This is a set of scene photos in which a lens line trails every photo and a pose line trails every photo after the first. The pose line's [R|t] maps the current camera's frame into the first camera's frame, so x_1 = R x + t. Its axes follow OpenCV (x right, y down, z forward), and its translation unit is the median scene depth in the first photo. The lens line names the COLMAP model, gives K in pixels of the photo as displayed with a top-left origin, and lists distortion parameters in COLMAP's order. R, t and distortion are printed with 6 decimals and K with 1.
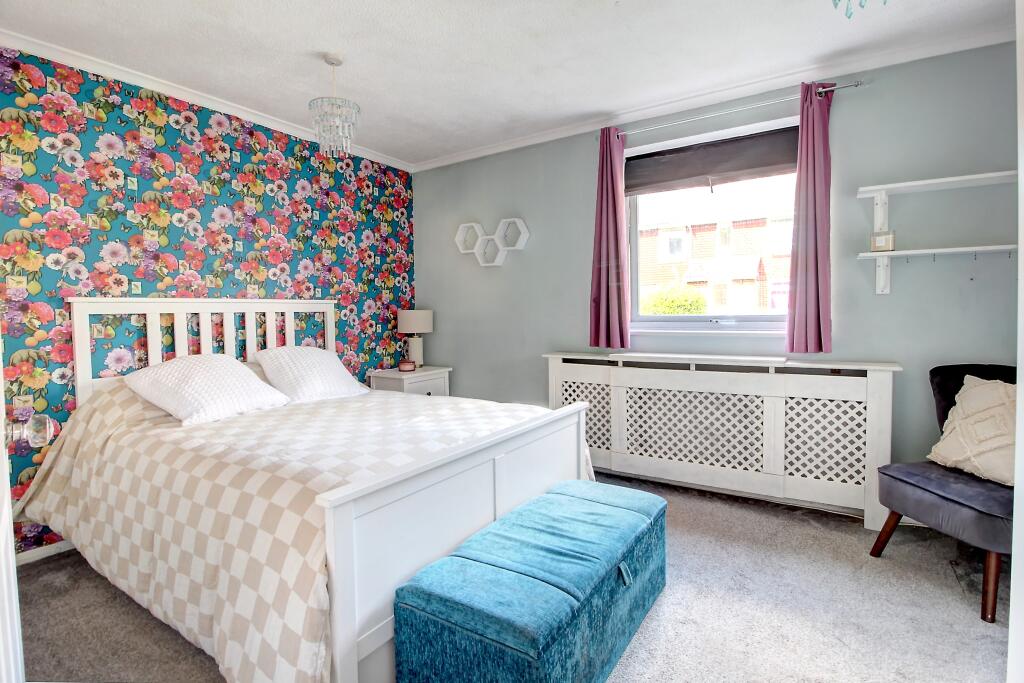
lens RADIAL K [[448.6, 0, 512.6], [0, 448.6, 327.4], [0, 0, 1]] dist [-0.000712, -0.000134]
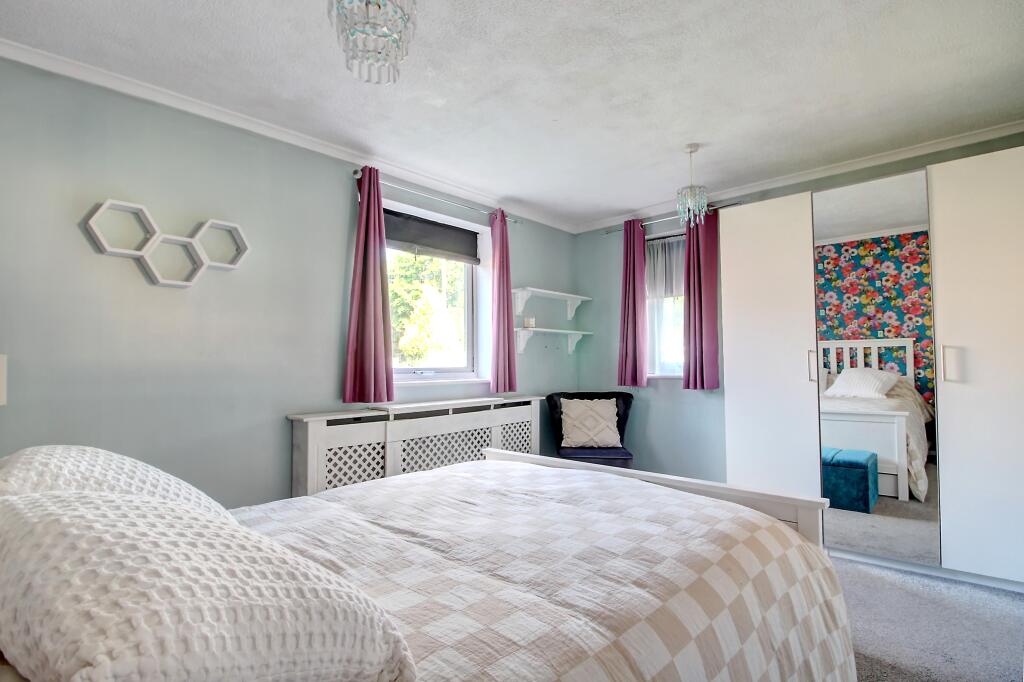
lens RADIAL K [[513.7, 0, 512.0], [0, 513.7, 341.0], [0, 0, 1]] dist [0.000892, 0.000082]
pose [[0.205566, 0.060024, 0.976801, -0.824974], [0.043922, 0.996546, -0.070480, 0.007797], [-0.977657, 0.057392, 0.202220, 0.548840]]
